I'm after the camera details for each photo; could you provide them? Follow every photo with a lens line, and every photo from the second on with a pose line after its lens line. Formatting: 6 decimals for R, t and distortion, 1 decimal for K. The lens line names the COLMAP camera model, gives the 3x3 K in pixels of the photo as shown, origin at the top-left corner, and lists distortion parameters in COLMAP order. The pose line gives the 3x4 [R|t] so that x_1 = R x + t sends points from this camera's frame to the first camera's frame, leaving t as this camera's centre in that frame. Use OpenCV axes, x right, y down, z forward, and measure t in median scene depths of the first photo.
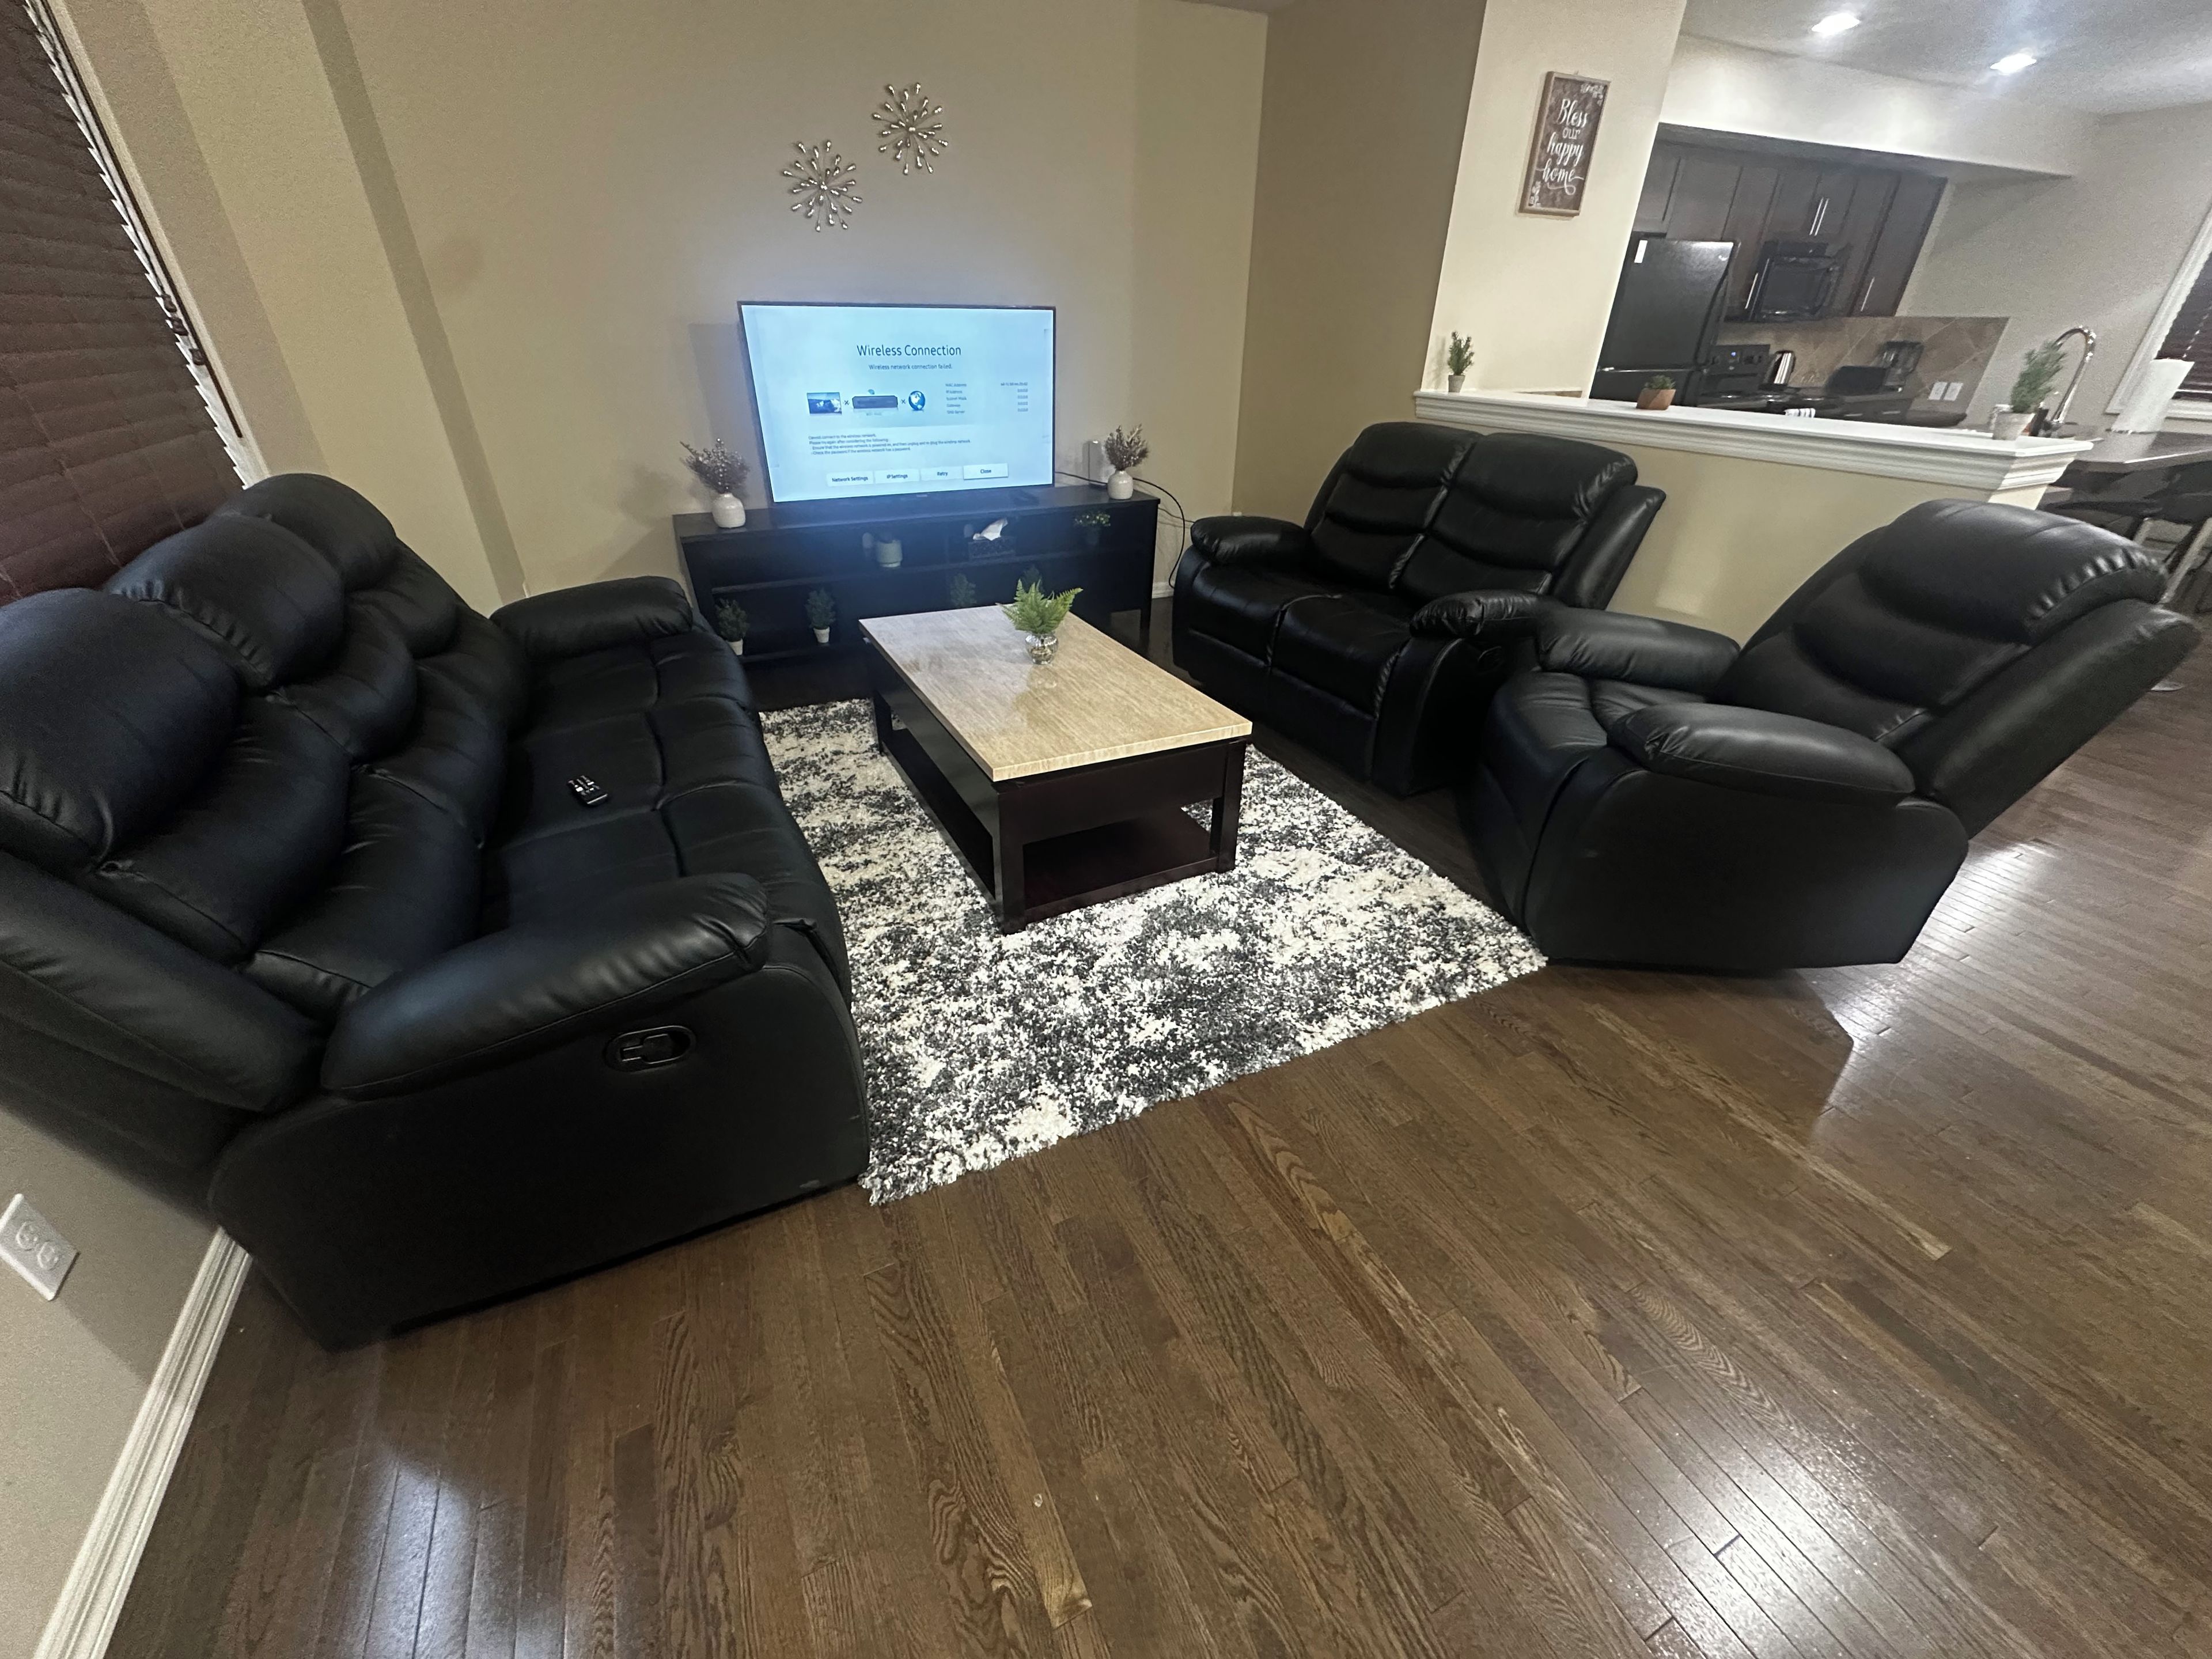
lens RADIAL K [[883.4, 0, 1102.2], [0, 883.4, 834.0], [0, 0, 1]] dist [0.000239, -0.000126]
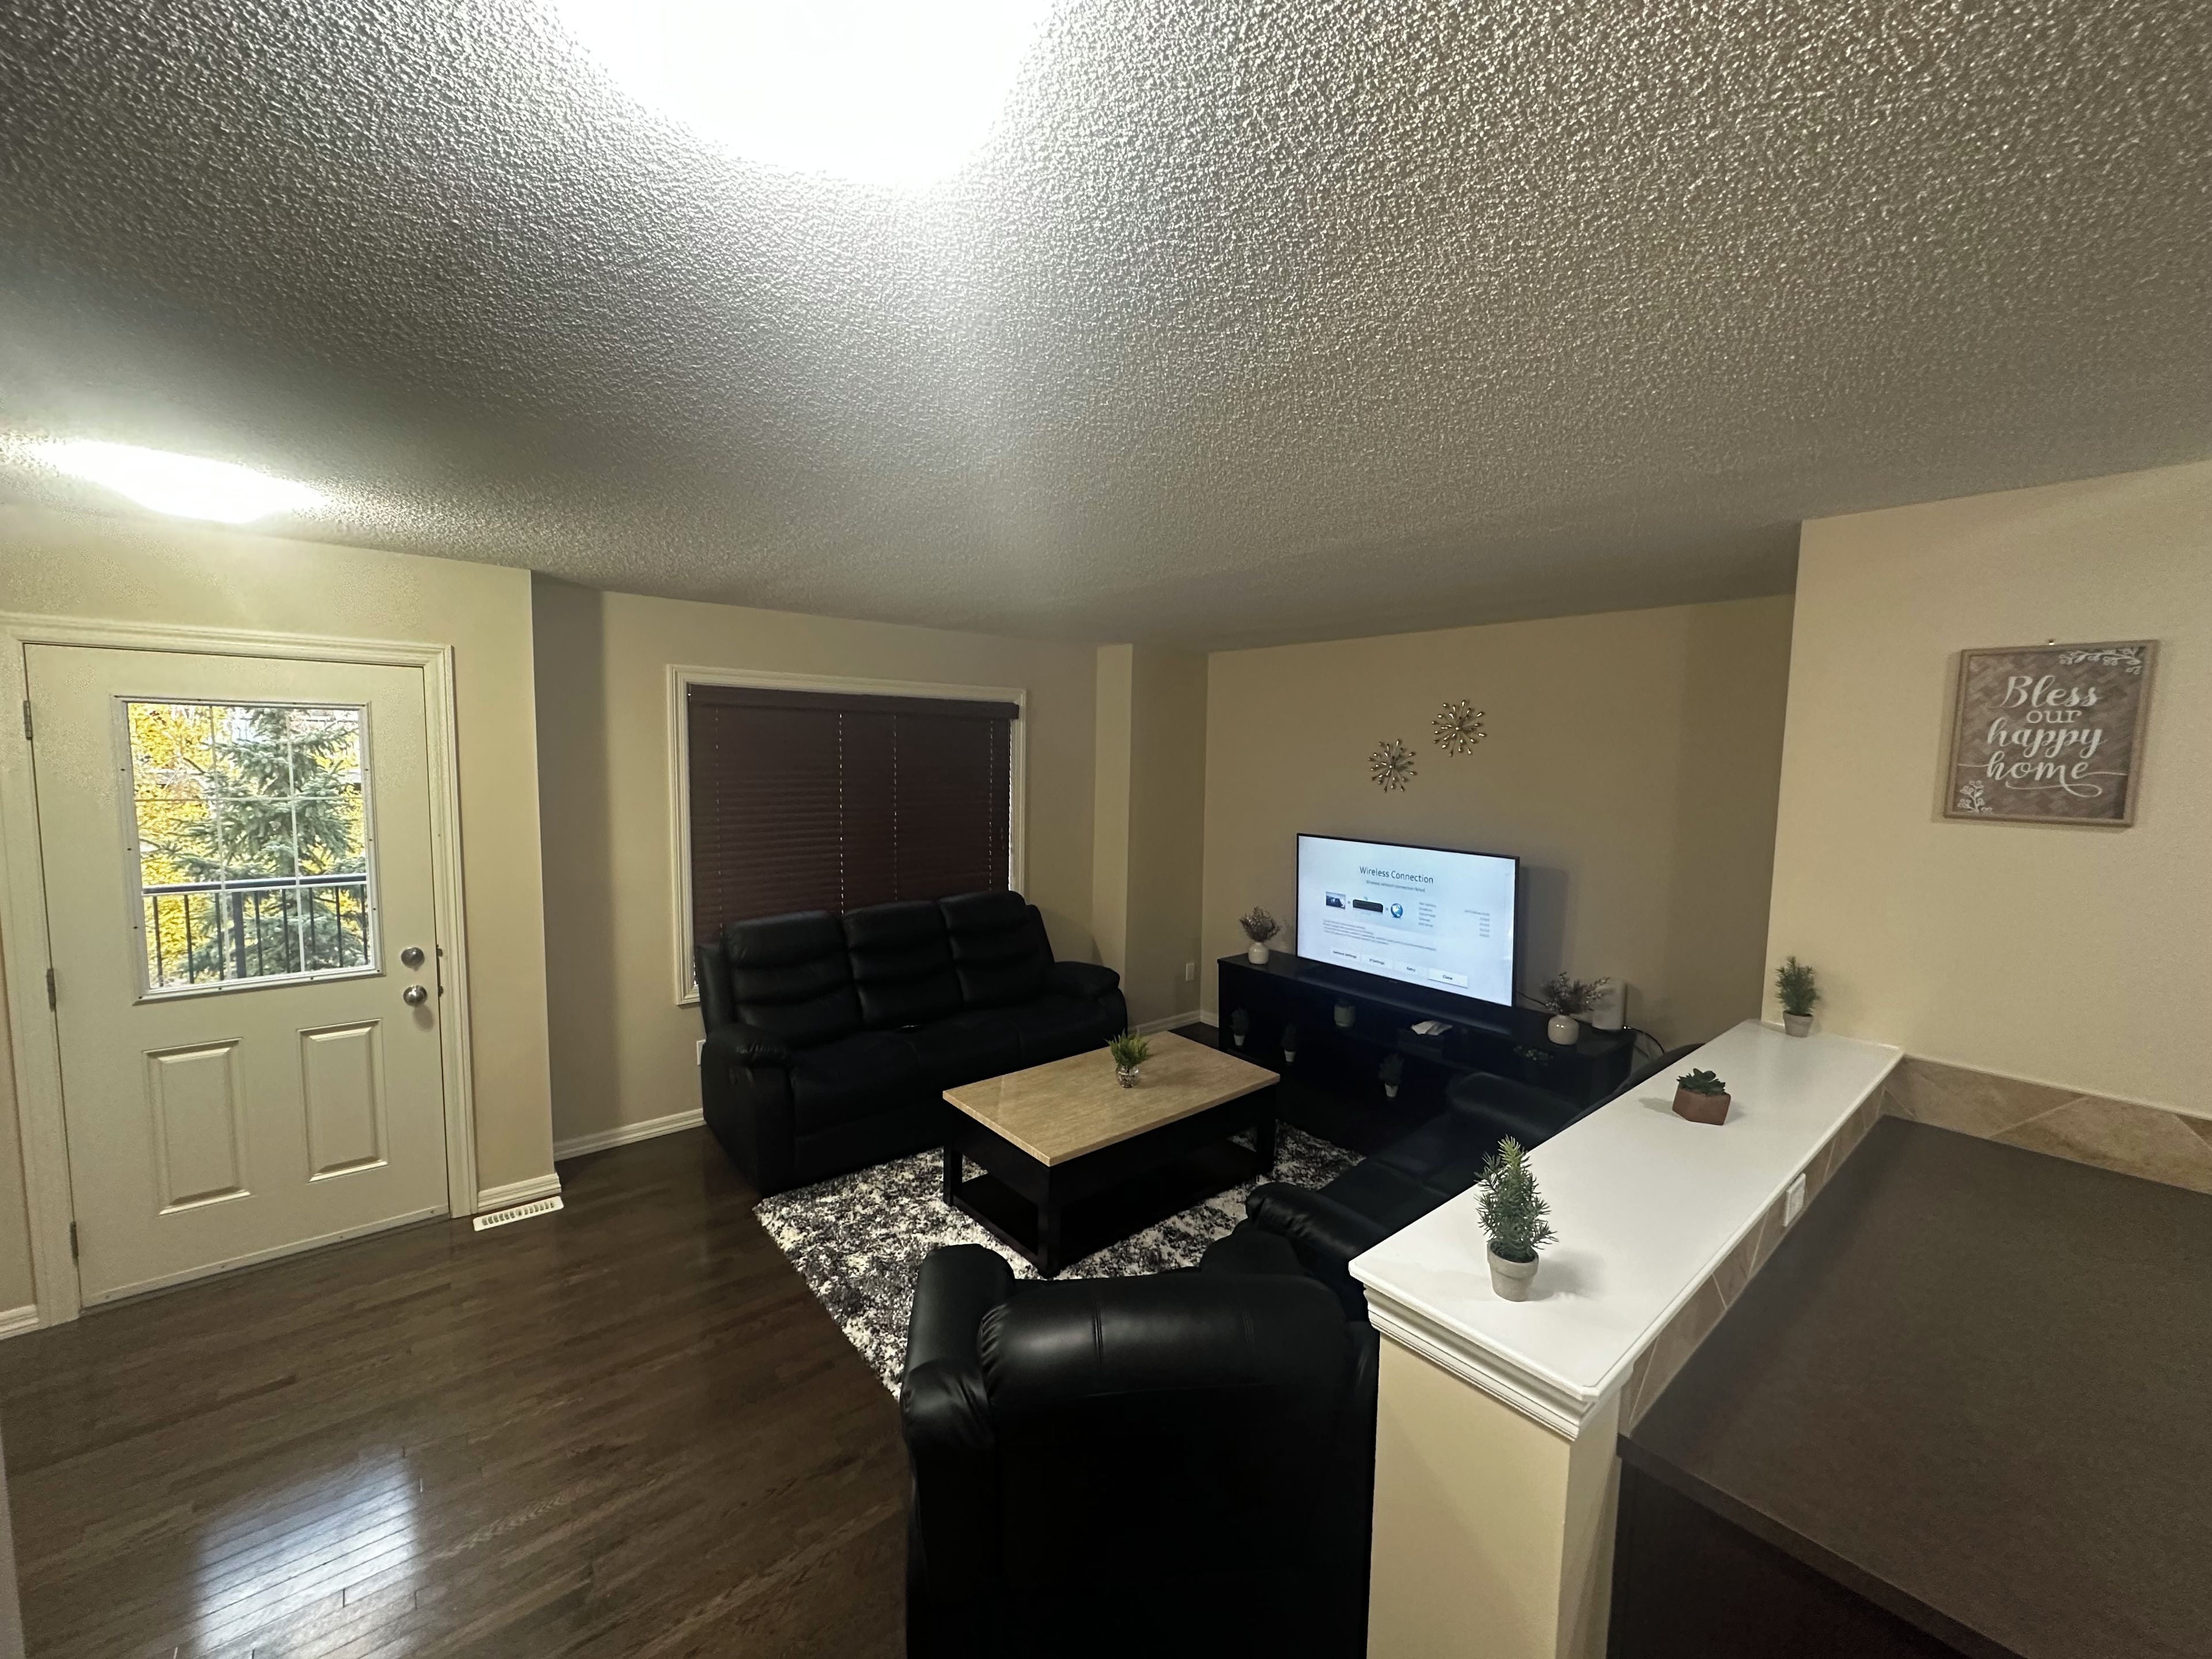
lens RADIAL K [[883.4, 0, 1104.1], [0, 883.4, 824.8], [0, 0, 1]] dist [0.000239, -0.000126]
pose [[0.239402, 0.078302, -0.967758, 0.970256], [-0.499115, 0.864883, -0.053491, -0.356755], [0.832809, 0.495828, 0.246137, 0.324846]]
